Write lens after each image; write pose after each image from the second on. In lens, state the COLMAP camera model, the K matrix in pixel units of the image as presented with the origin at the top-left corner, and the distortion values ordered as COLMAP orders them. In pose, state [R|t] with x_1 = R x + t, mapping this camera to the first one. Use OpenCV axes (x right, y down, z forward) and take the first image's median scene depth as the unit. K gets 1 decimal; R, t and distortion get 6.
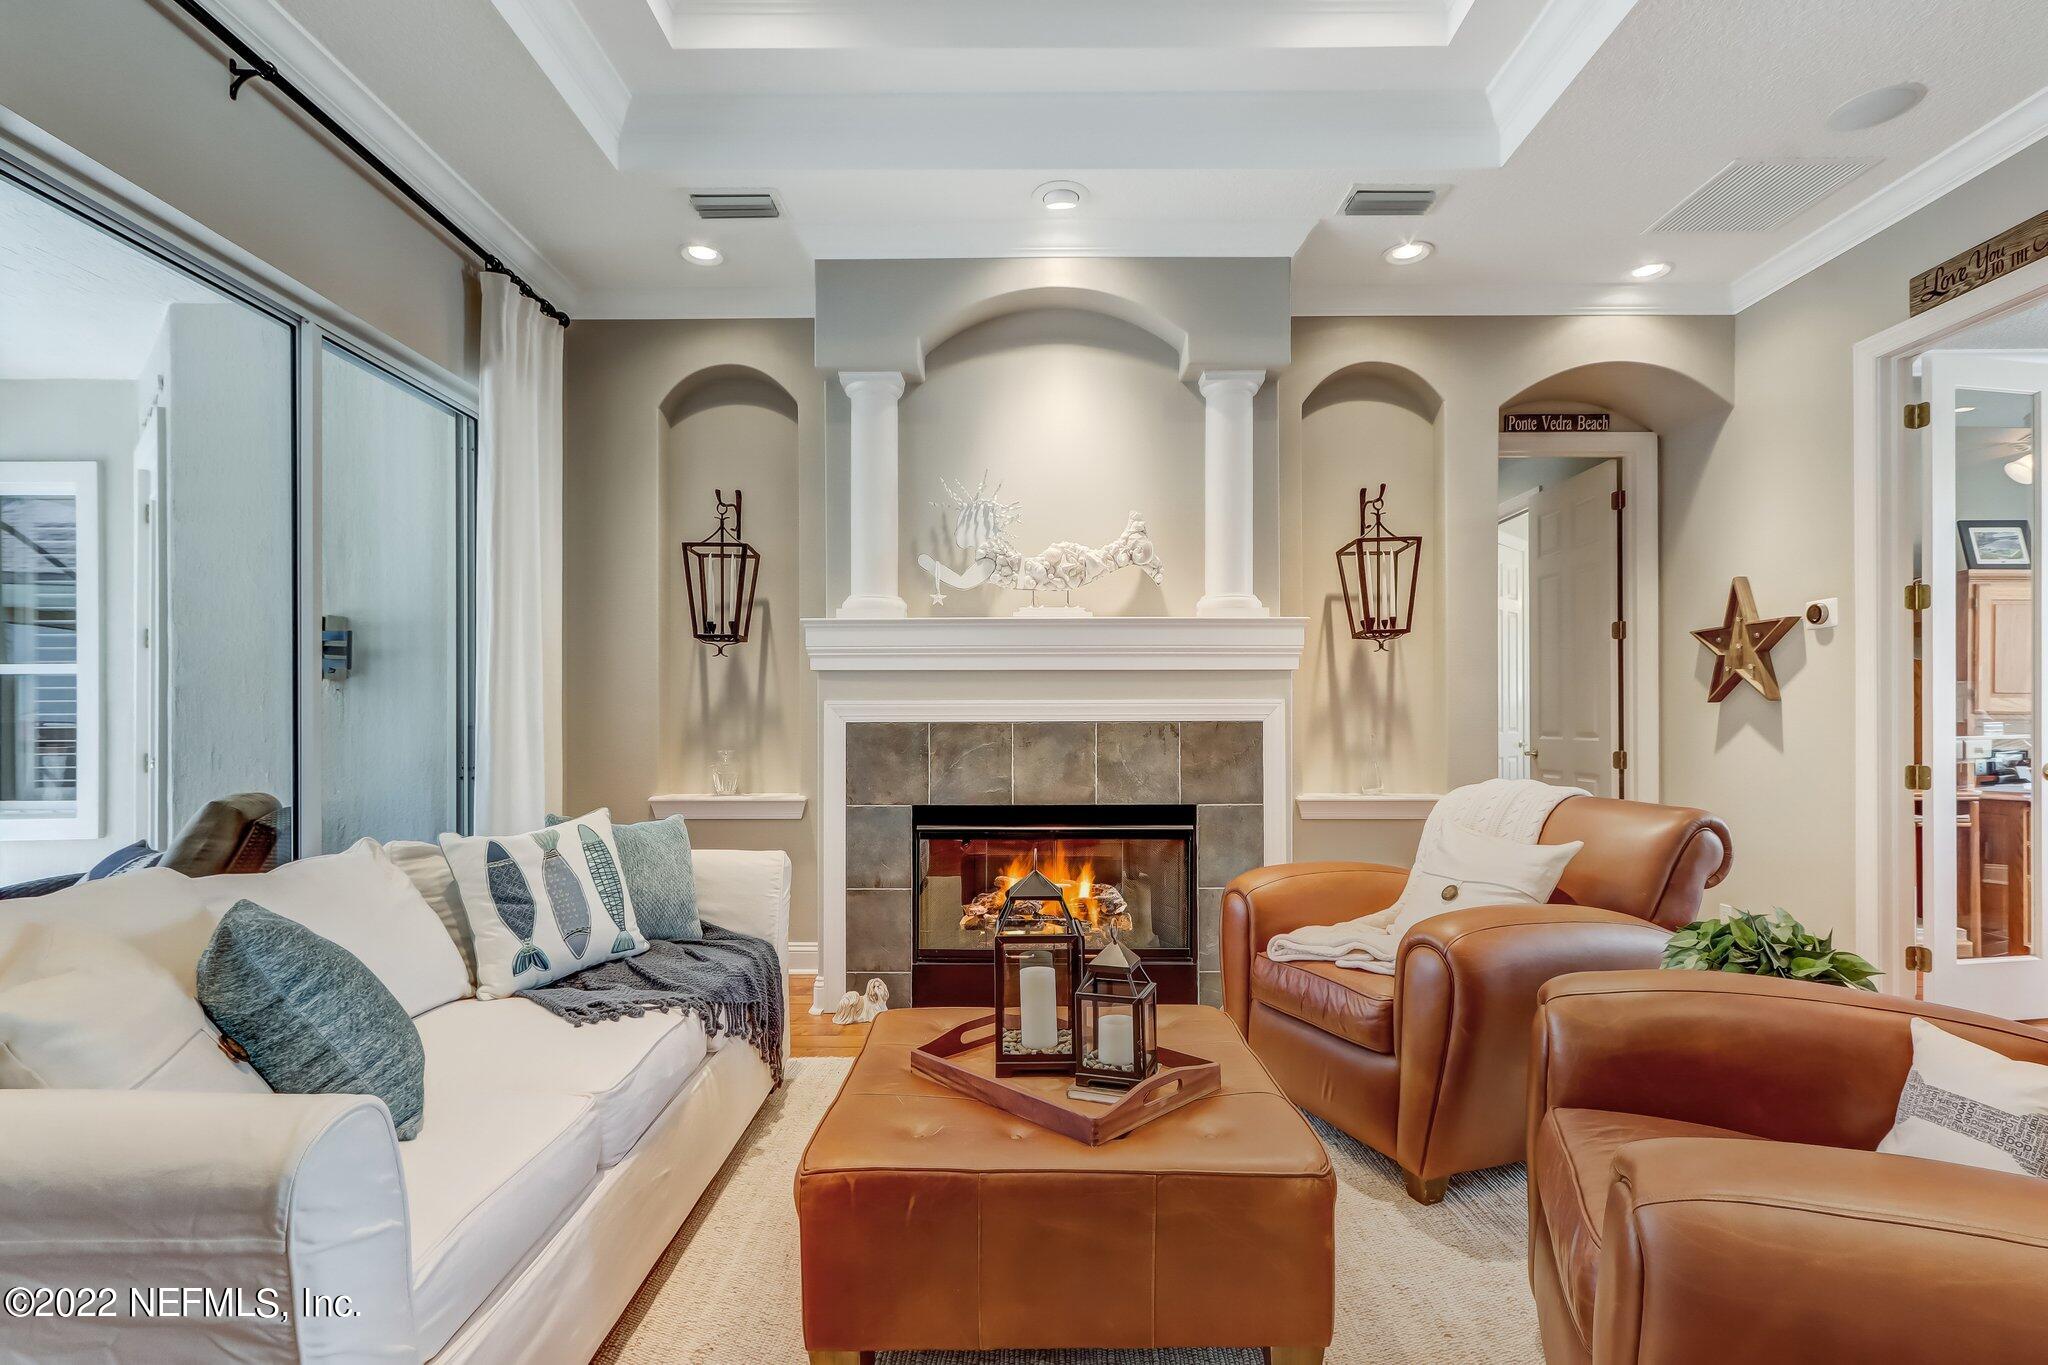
lens RADIAL K [[953.5, 0, 1025.7], [0, 953.5, 719.5], [0, 0, 1]] dist [-0.002752, 0.003994]
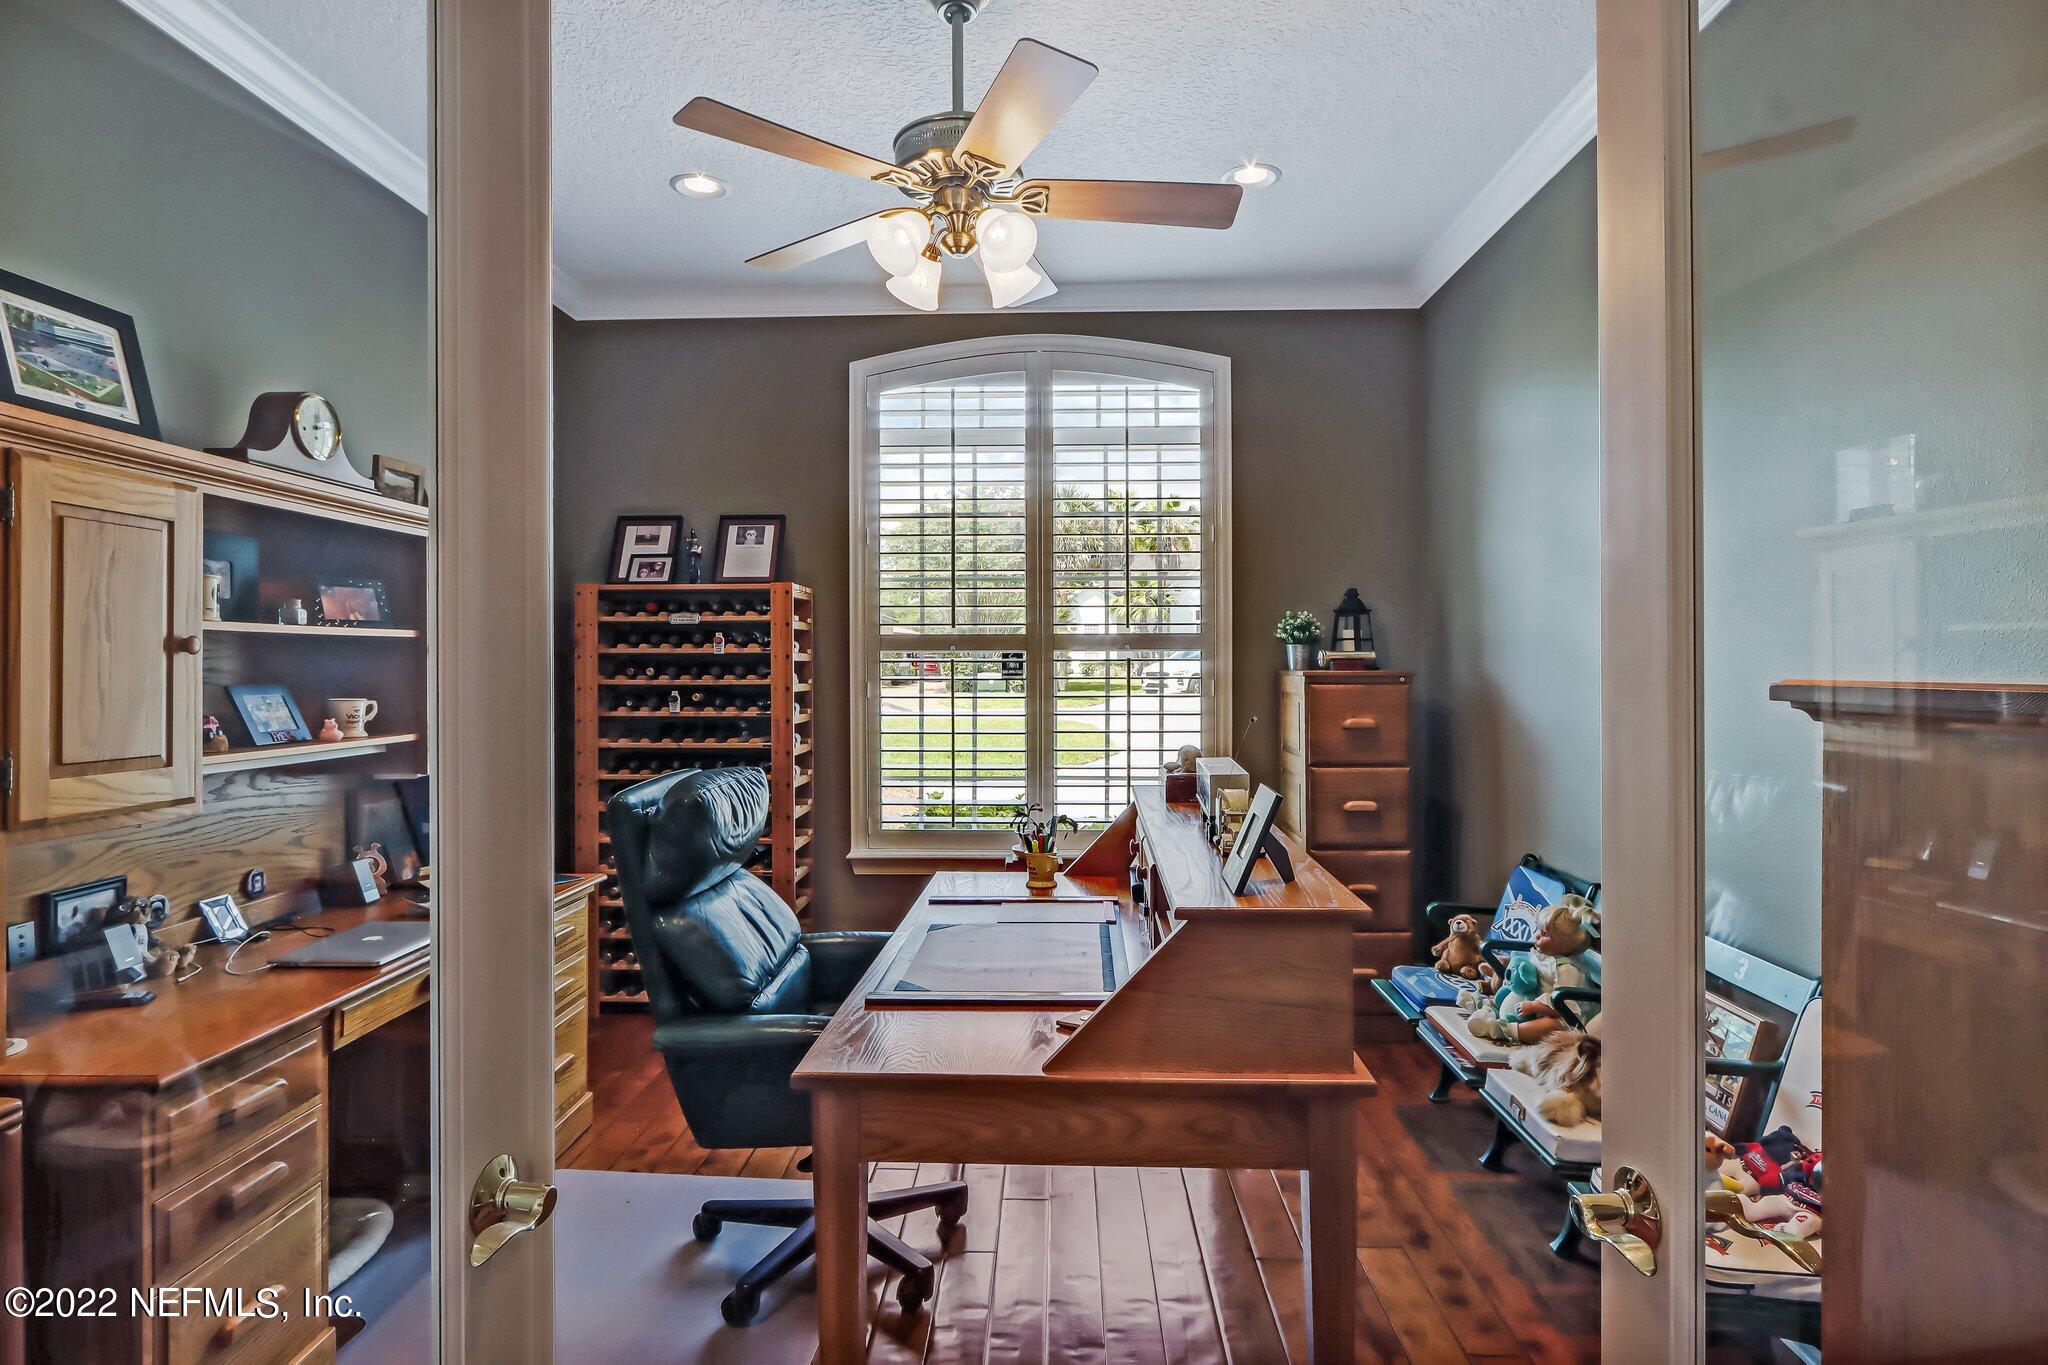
lens RADIAL K [[1076.8, 0, 1026.5], [0, 1076.8, 669.3], [0, 0, 1]] dist [-0.000266, 0.000066]
pose [[0.026345, -0.002507, 0.999650, 0.765421], [-0.000094, 0.999997, 0.002511, -0.078709], [-0.999653, -0.000160, 0.026345, 0.773272]]
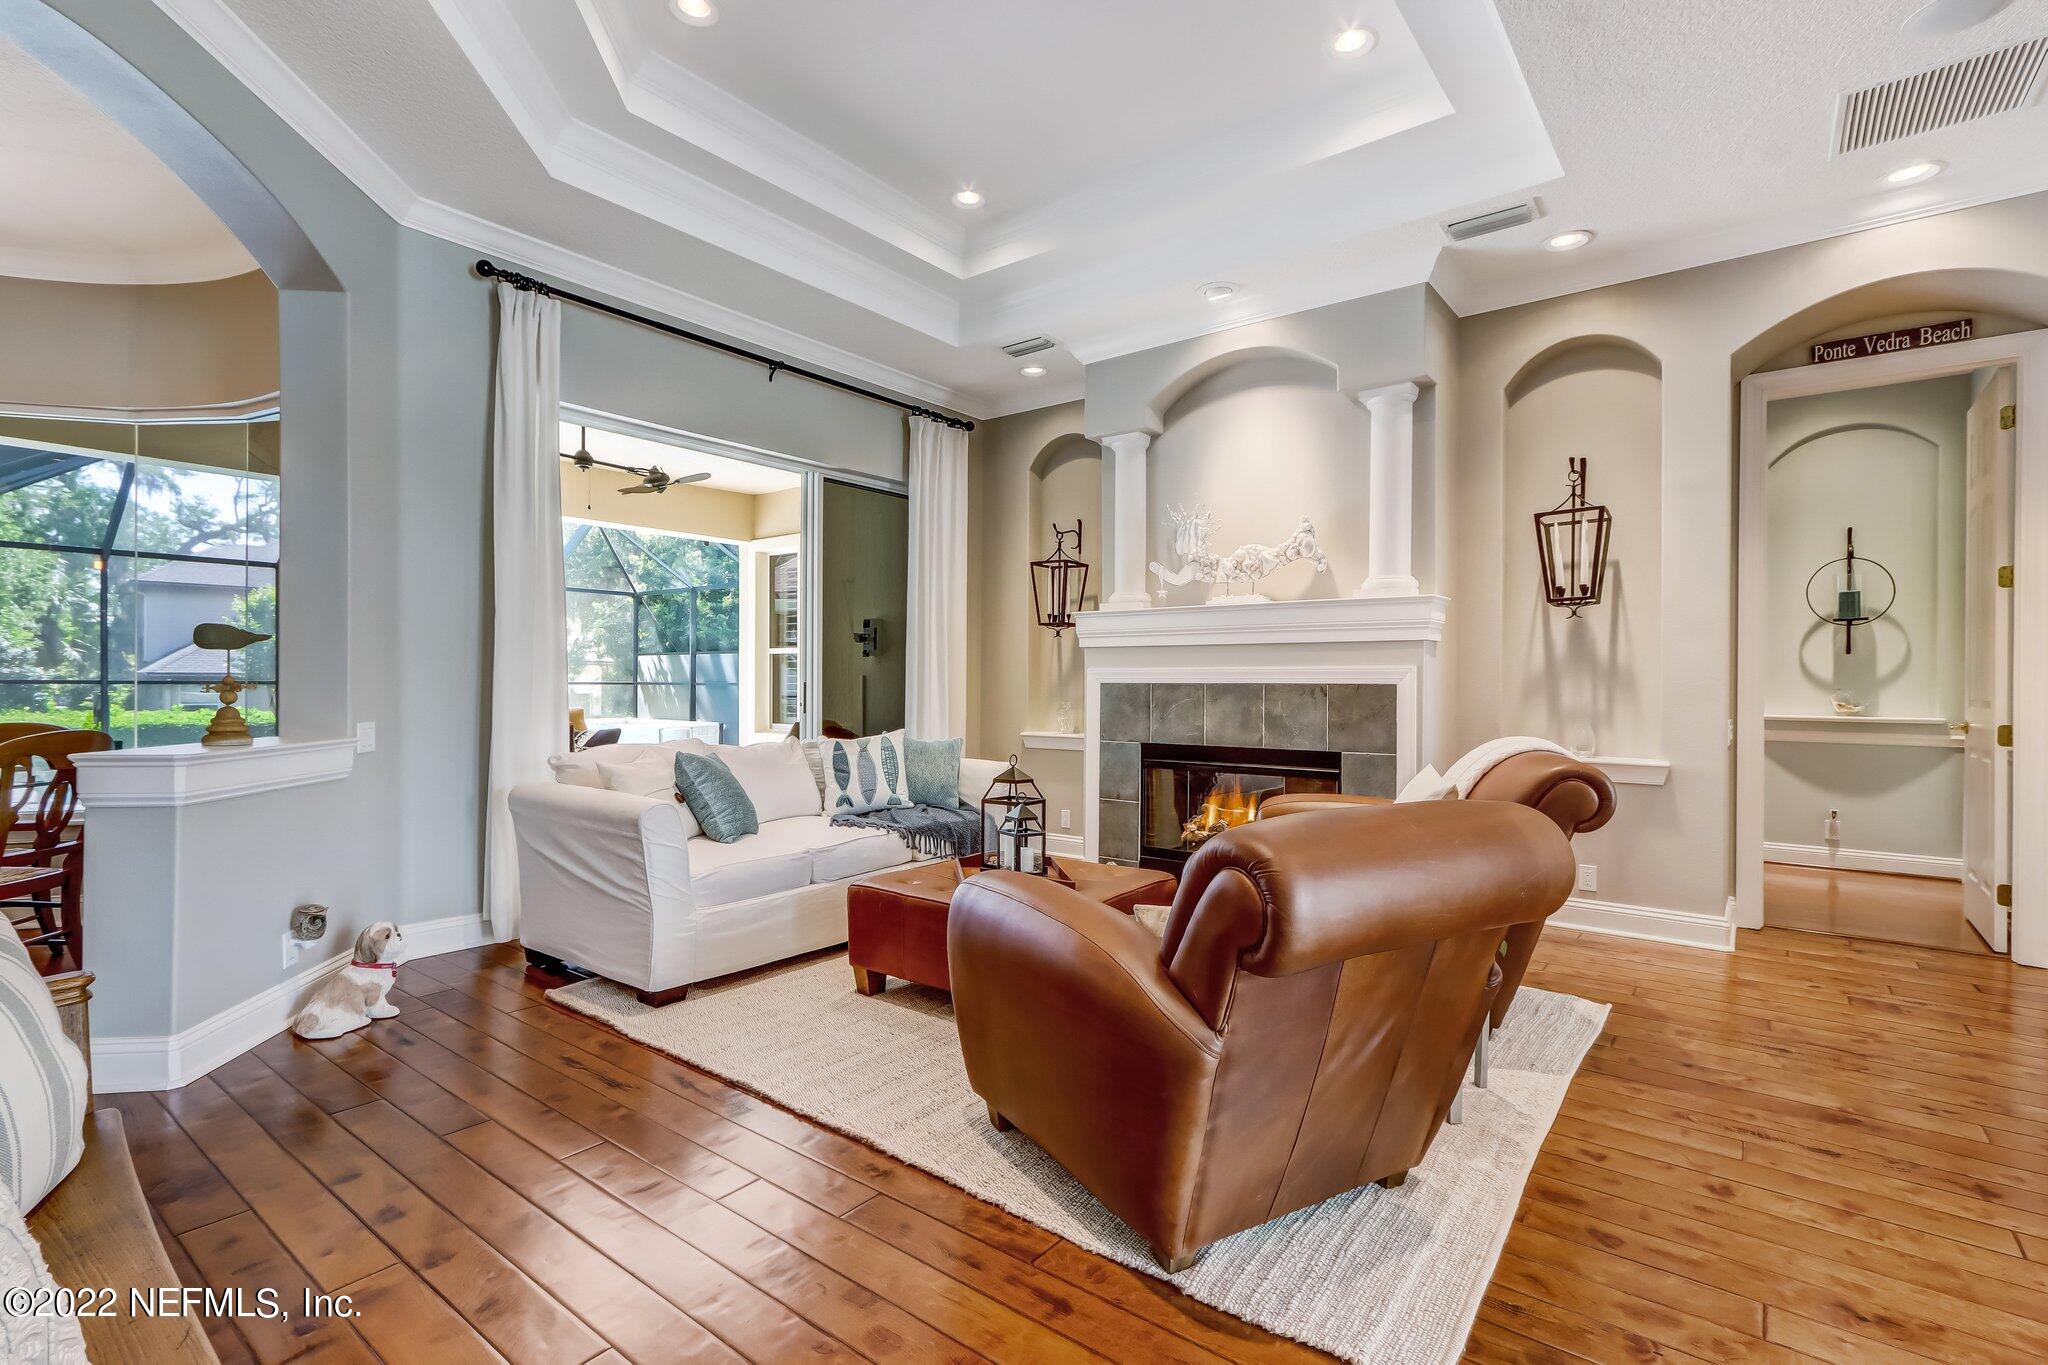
lens RADIAL K [[949.9, 0, 1027.9], [0, 949.9, 688.8], [0, 0, 1]] dist [-0.001363, -0.000199]
pose [[0.793561, 0.009520, -0.608416, 0.587108], [-0.004002, 0.999938, 0.010426, -0.002924], [0.608477, -0.005839, 0.793550, -0.204366]]
